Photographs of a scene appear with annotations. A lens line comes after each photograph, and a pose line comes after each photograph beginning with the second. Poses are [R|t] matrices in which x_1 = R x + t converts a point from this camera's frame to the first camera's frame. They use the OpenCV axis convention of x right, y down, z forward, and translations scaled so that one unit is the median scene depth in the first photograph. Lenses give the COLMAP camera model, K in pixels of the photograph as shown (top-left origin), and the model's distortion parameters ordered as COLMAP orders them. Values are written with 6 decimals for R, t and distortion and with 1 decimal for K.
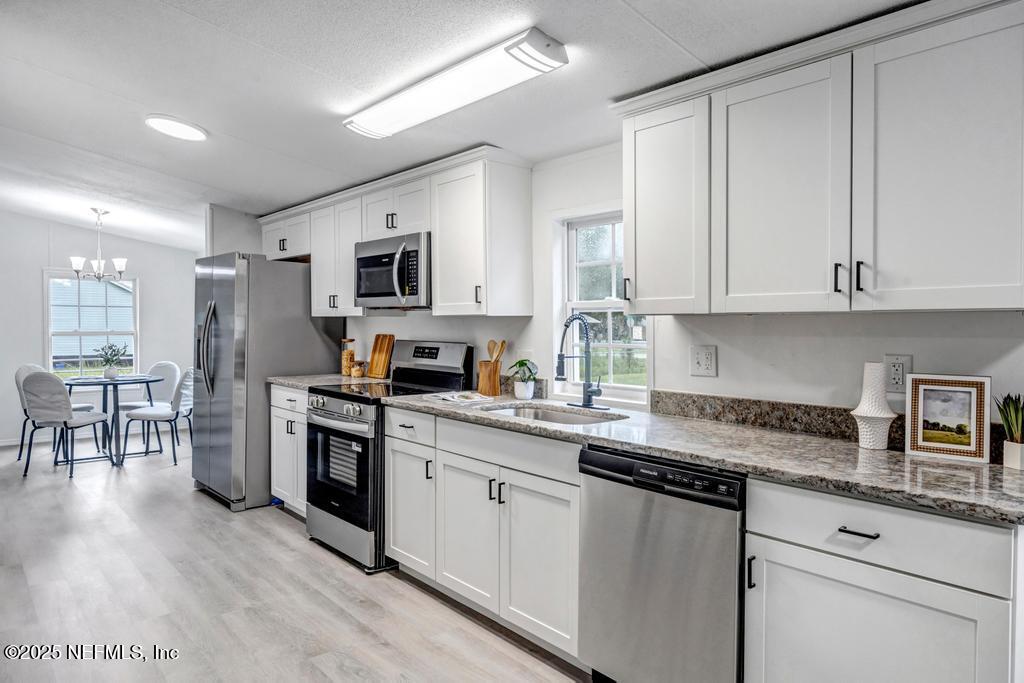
lens RADIAL K [[638.4, 0, 512.0], [0, 638.4, 341.5], [0, 0, 1]] dist [-0.007346, -0.001738]
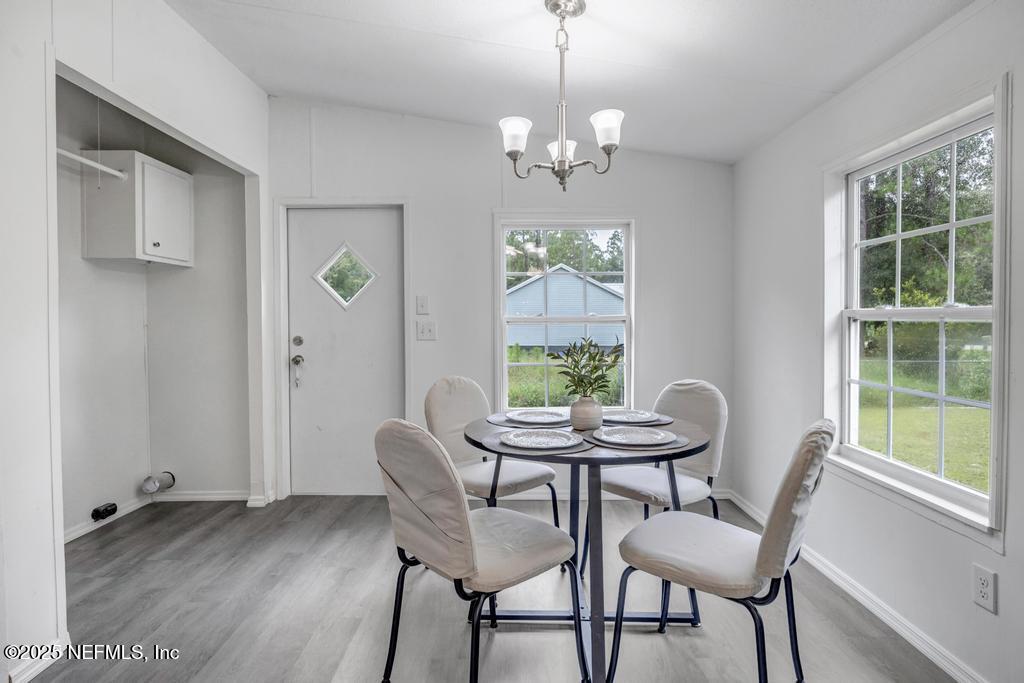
lens RADIAL K [[555.1, 0, 512.0], [0, 555.1, 341.5], [0, 0, 1]] dist [-0.002033, -0.000169]
pose [[0.758089, 0.016778, -0.651935, -0.438331], [-0.009221, 0.999845, 0.015009, 0.000023], [0.652085, -0.005366, 0.758126, 0.704872]]
